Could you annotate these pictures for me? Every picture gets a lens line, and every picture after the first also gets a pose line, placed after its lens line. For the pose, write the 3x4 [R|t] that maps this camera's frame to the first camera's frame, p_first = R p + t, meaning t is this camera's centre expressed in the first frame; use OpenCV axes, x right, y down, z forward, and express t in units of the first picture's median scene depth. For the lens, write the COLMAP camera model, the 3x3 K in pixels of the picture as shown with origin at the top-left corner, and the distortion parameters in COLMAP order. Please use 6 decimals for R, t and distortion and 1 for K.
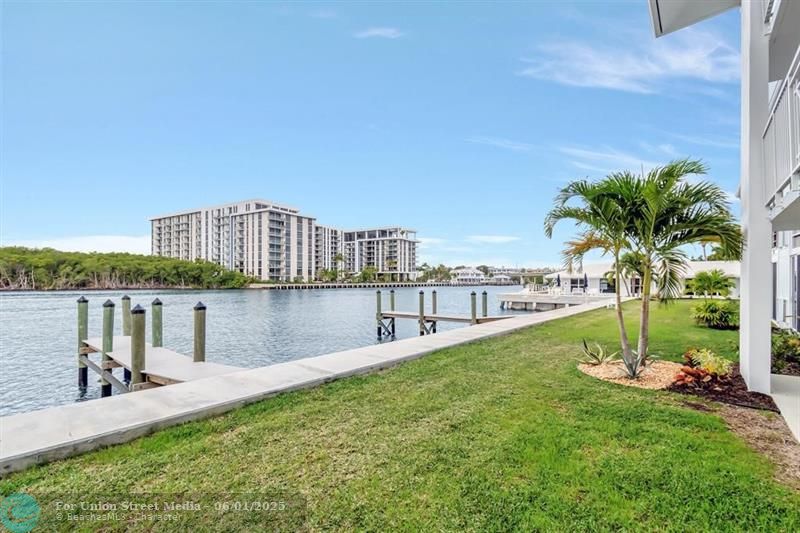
lens RADIAL K [[343.7, 0, 399.2], [0, 343.7, 279.7], [0, 0, 1]] dist [0.000029, -0.000084]
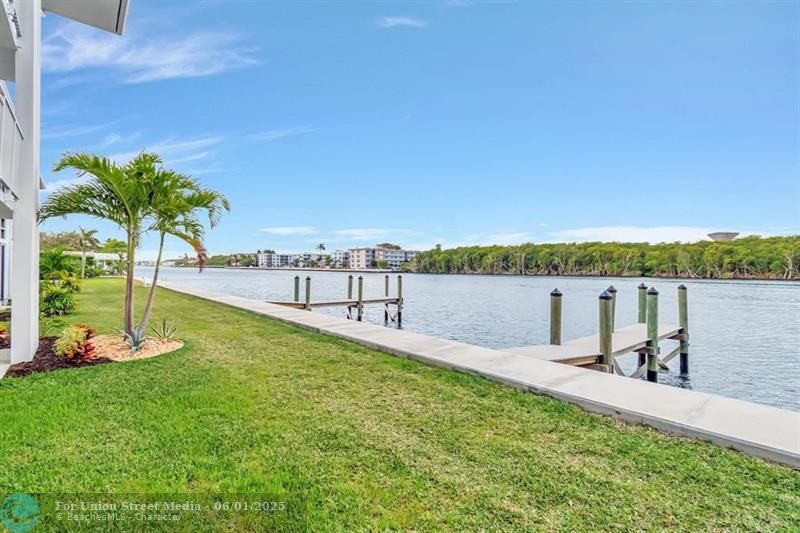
lens RADIAL K [[356.3, 0, 390.8], [0, 356.3, 263.0], [0, 0, 1]] dist [0.001518, -0.000177]
pose [[-0.131849, -0.011779, -0.991200, 0.817593], [-0.006981, 0.999916, -0.010954, 0.004703], [0.991245, 0.005475, -0.131920, 0.940630]]
